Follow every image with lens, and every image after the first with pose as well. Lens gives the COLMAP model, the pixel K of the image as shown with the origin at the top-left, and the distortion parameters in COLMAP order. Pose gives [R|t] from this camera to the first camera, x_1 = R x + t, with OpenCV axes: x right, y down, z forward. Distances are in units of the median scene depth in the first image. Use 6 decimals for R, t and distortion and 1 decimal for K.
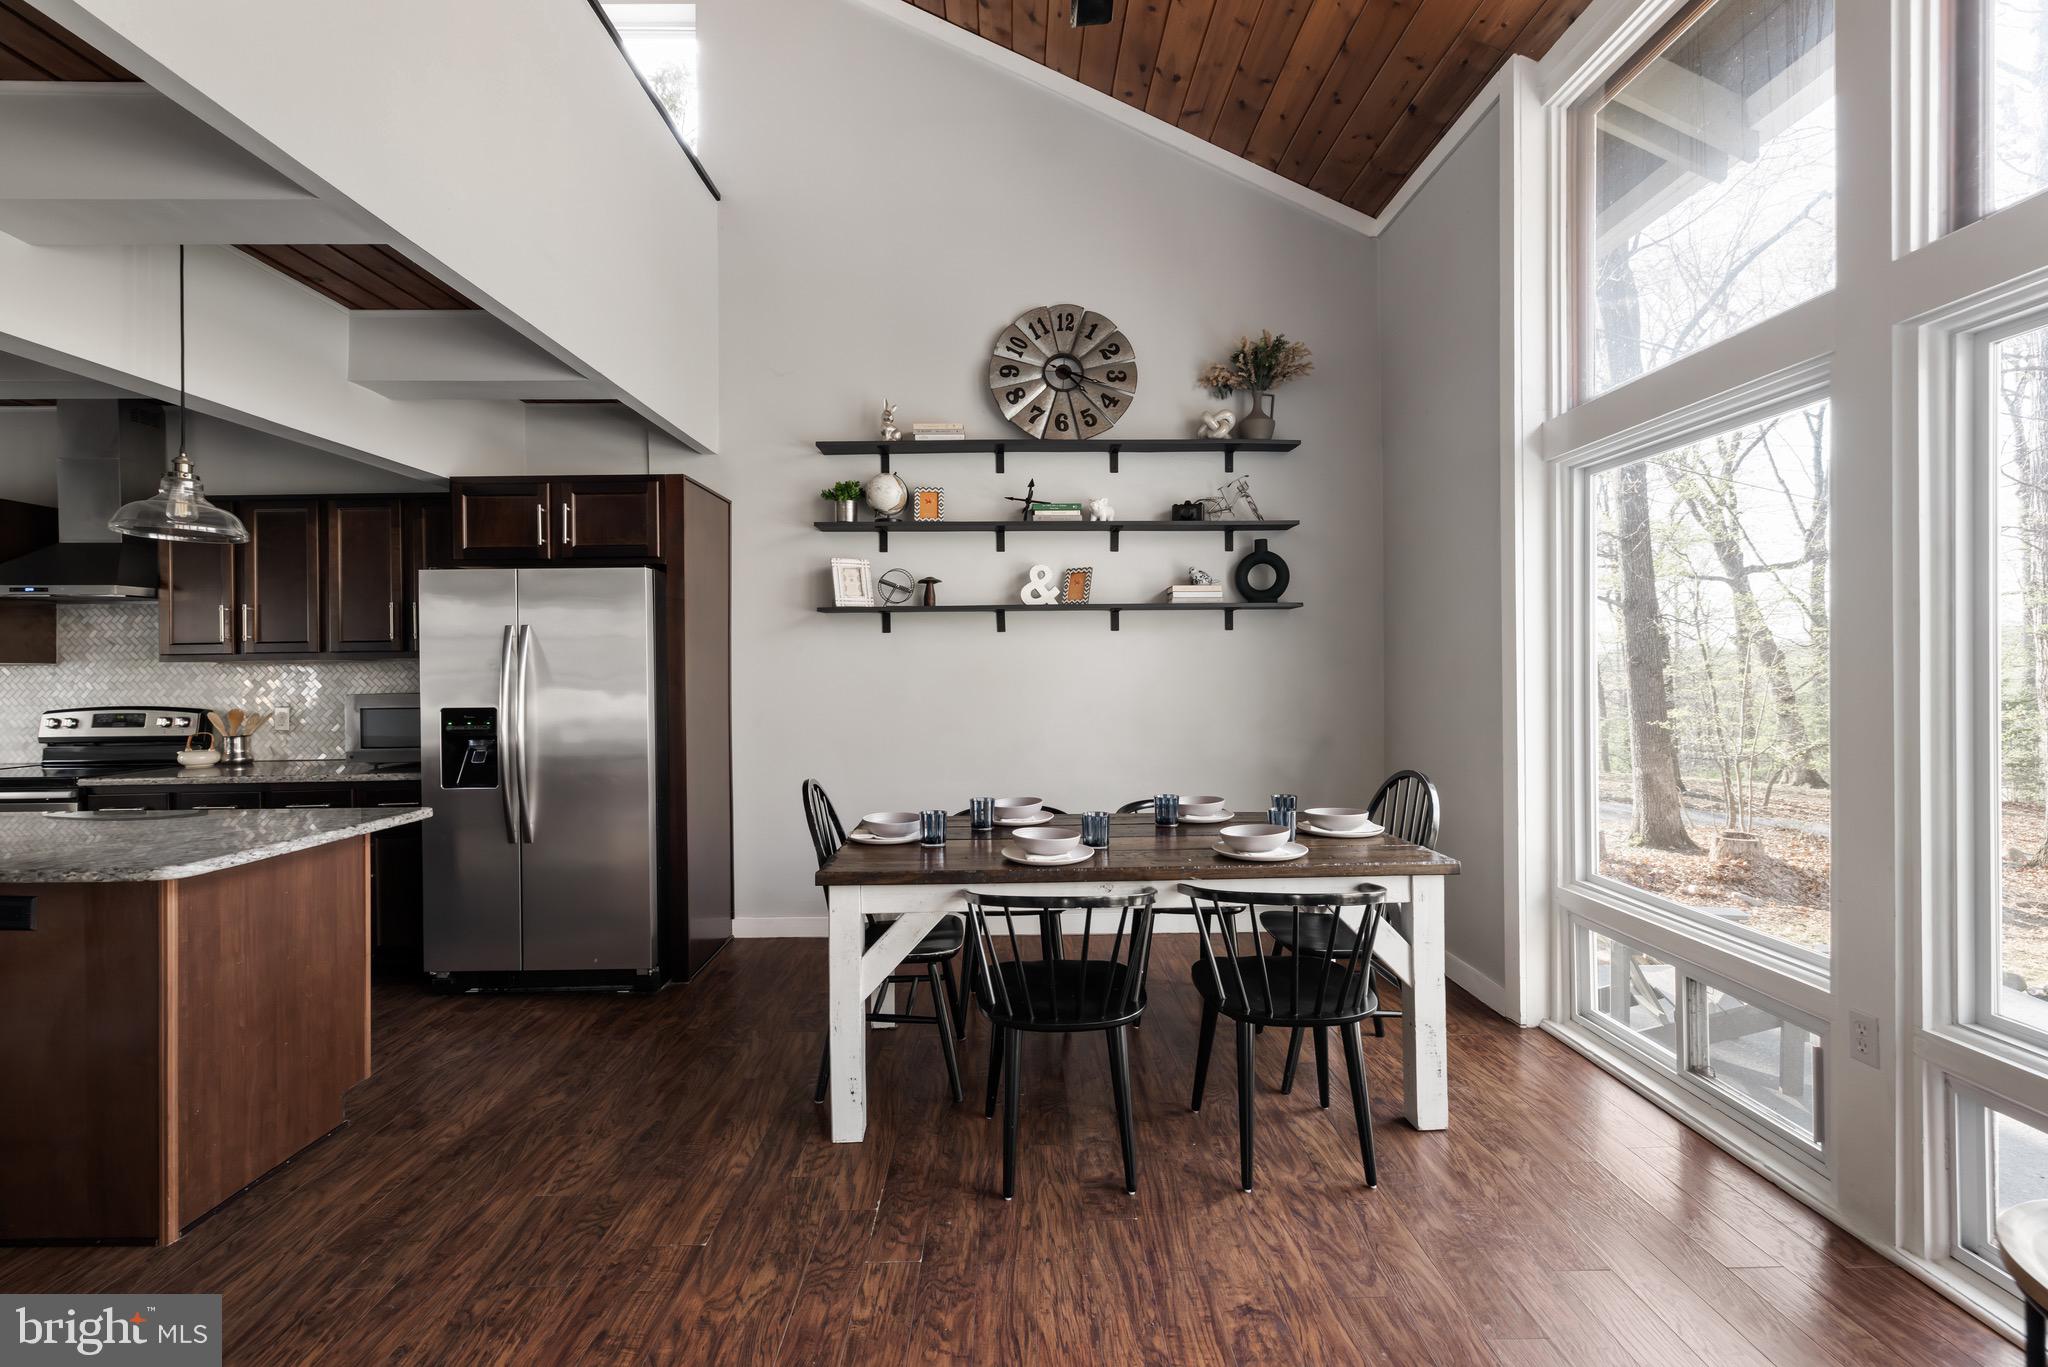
lens RADIAL K [[874.3, 0, 1015.1], [0, 874.3, 665.4], [0, 0, 1]] dist [-0.004145, 0.002297]
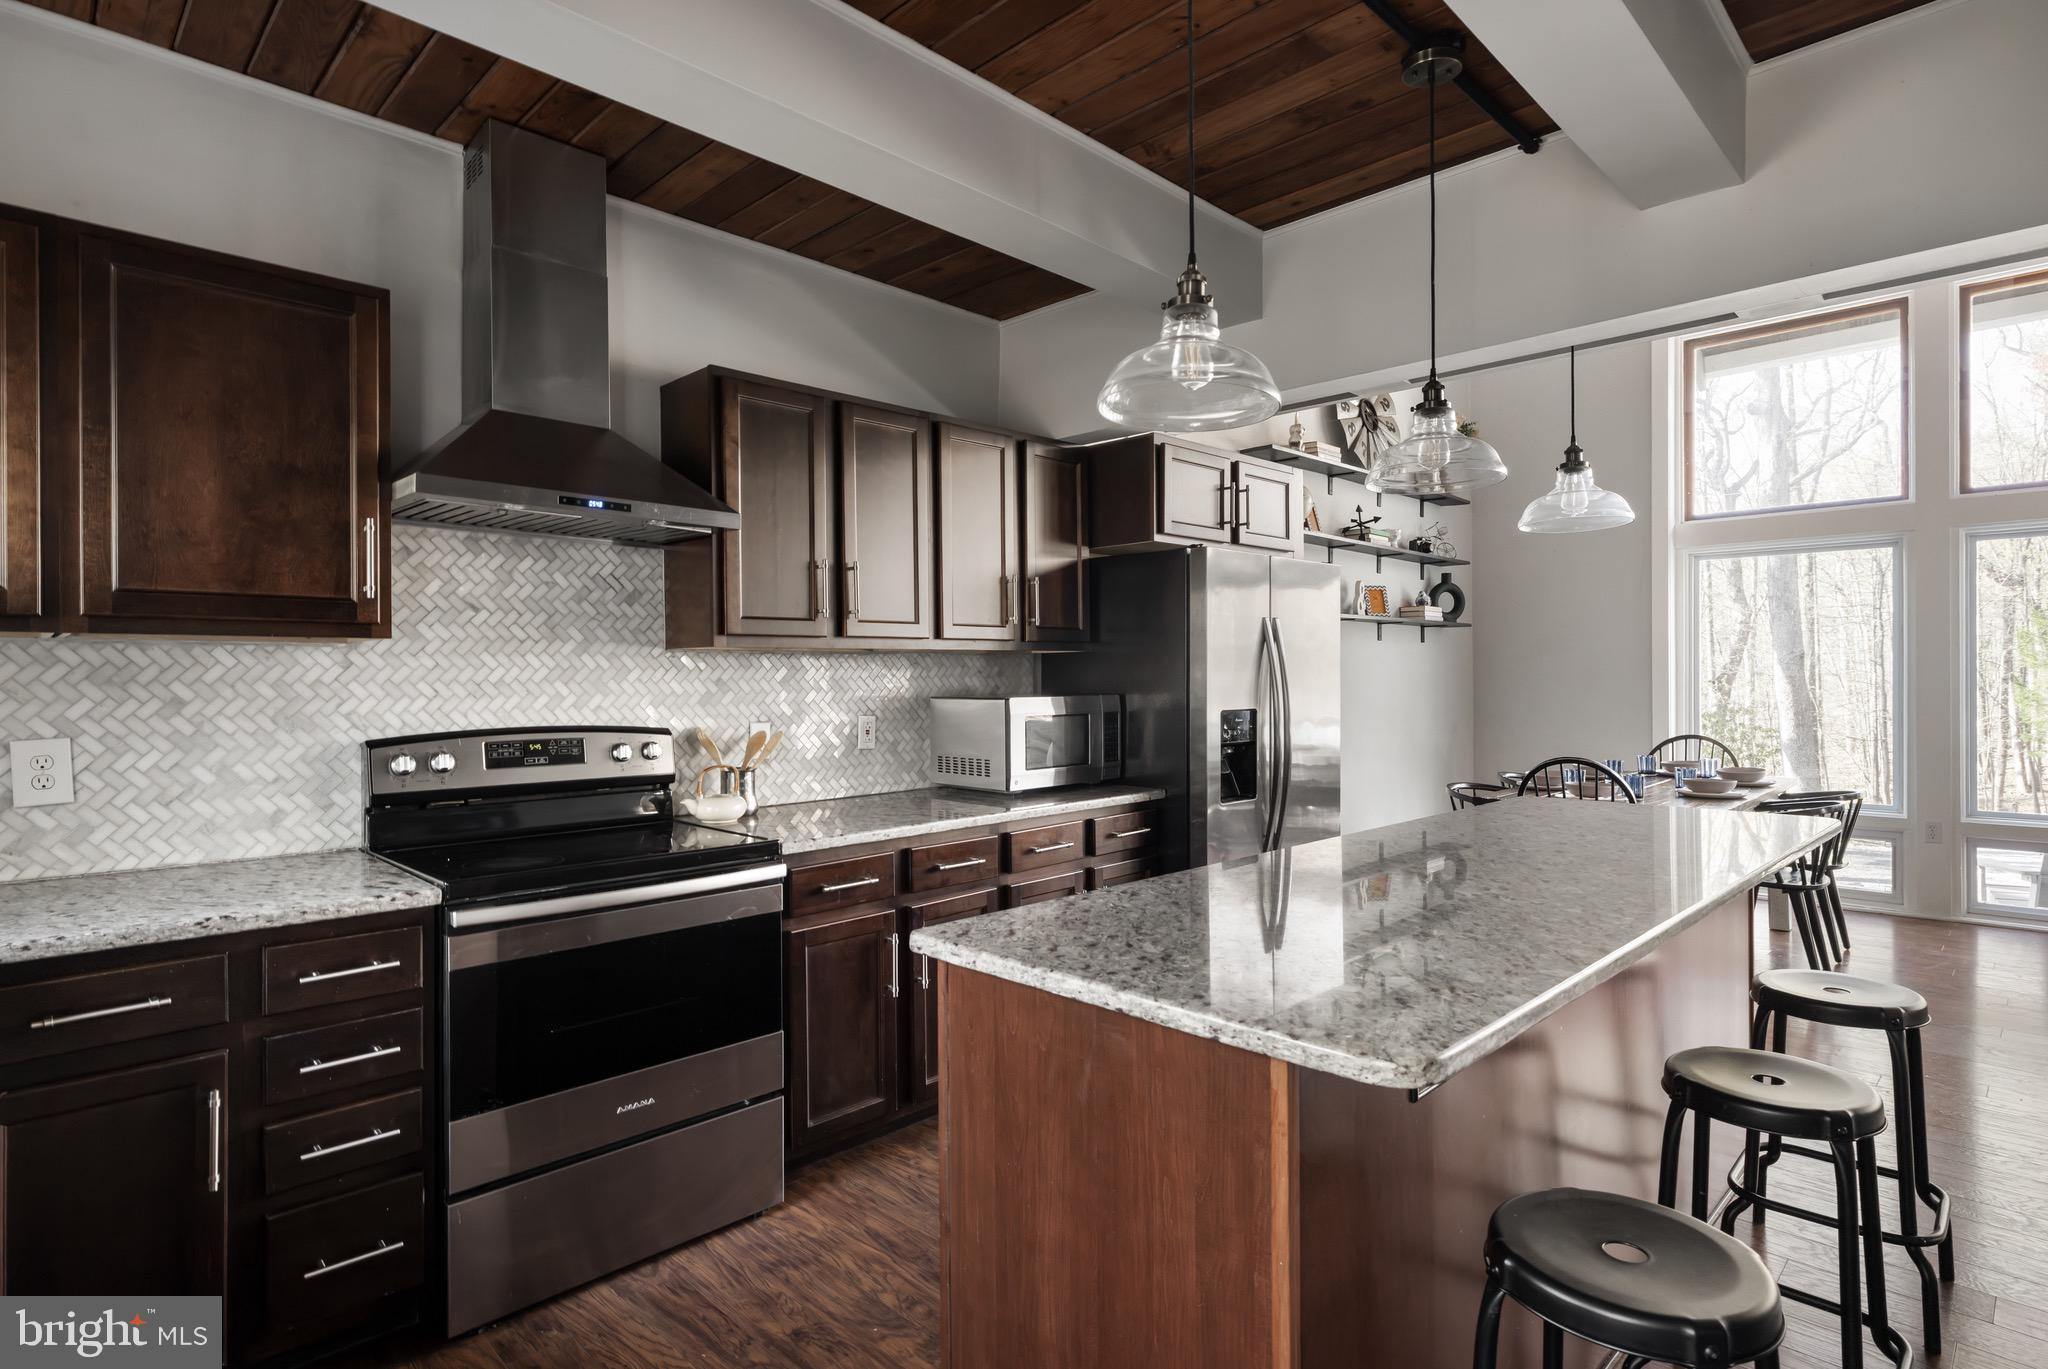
lens RADIAL K [[1061.1, 0, 1027.6], [0, 1061.1, 672.8], [0, 0, 1]] dist [0.002497, 0.000996]
pose [[0.701217, 0.007501, 0.712908, -1.313422], [-0.011333, 0.999936, 0.000626, 0.010626], [-0.712857, -0.008519, 0.701257, 0.342499]]
